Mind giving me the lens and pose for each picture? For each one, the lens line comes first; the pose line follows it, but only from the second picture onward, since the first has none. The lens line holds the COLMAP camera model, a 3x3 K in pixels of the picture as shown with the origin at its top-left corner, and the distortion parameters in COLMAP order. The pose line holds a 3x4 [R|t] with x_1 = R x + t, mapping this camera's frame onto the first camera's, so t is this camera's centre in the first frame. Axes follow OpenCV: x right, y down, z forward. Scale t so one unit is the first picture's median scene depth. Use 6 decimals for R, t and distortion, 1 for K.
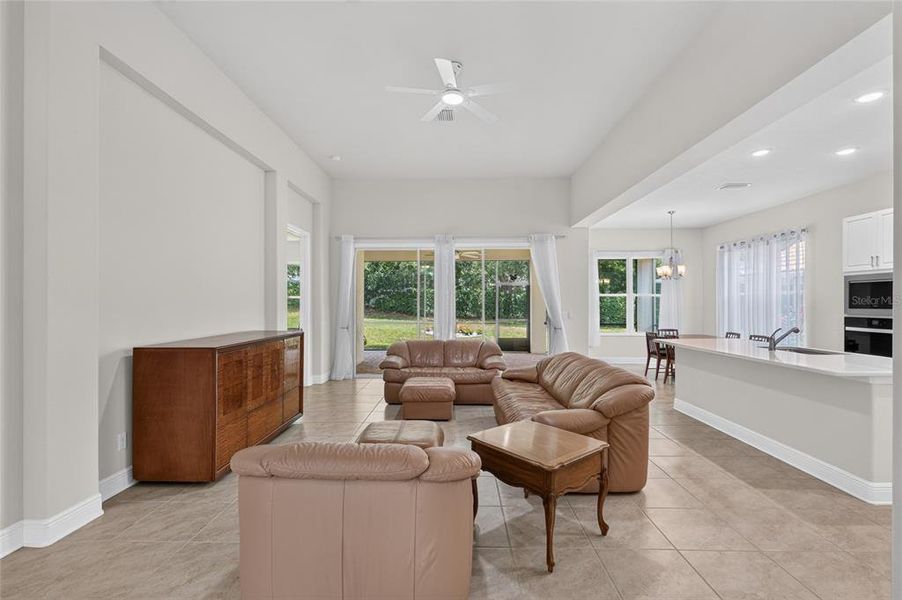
lens RADIAL K [[400.2, 0, 451.6], [0, 400.2, 299.3], [0, 0, 1]] dist [0.003027, 0.000579]
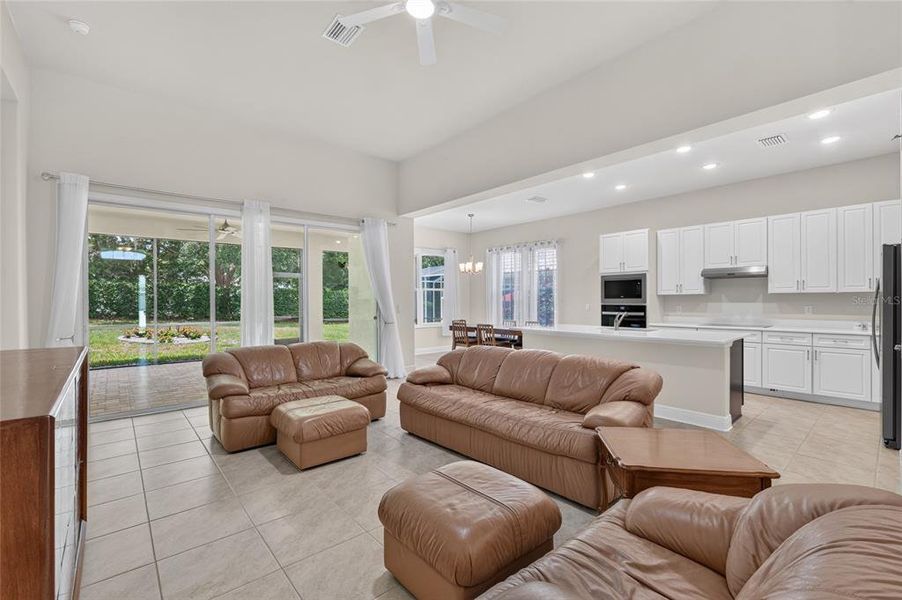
lens RADIAL K [[385.2, 0, 437.1], [0, 385.2, 298.7], [0, 0, 1]] dist [0.004053, -0.000357]
pose [[0.751667, -0.002254, 0.659539, -0.290686], [-0.000976, 0.999989, 0.004530, 0.014705], [-0.659542, -0.004049, 0.751656, 0.305132]]
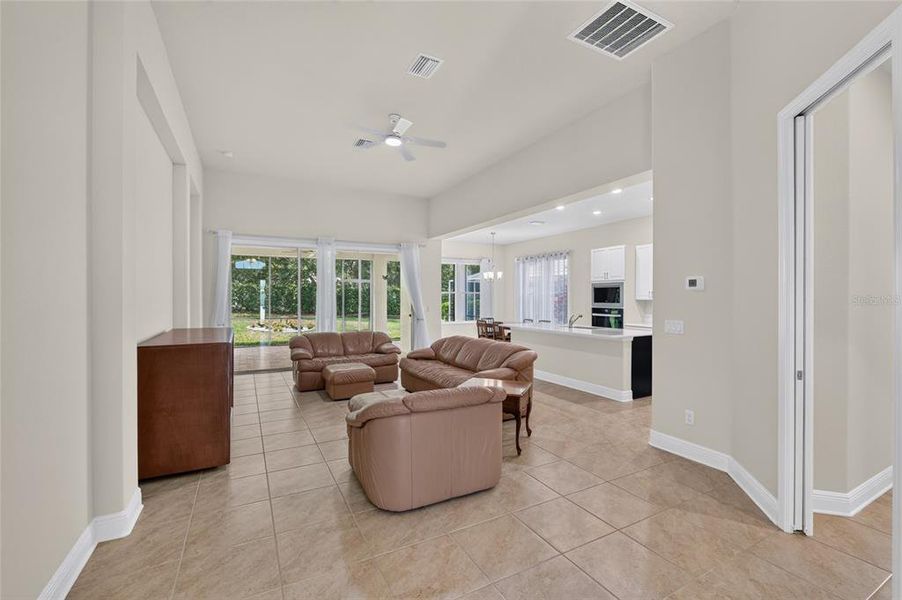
lens RADIAL K [[385.2, 0, 443.5], [0, 385.2, 297.1], [0, 0, 1]] dist [0.004053, -0.000357]
pose [[0.877110, 0.000160, 0.480290, -0.300807], [-0.004719, 0.999955, 0.008285, -0.008802], [-0.480267, -0.009533, 0.877070, -0.109846]]
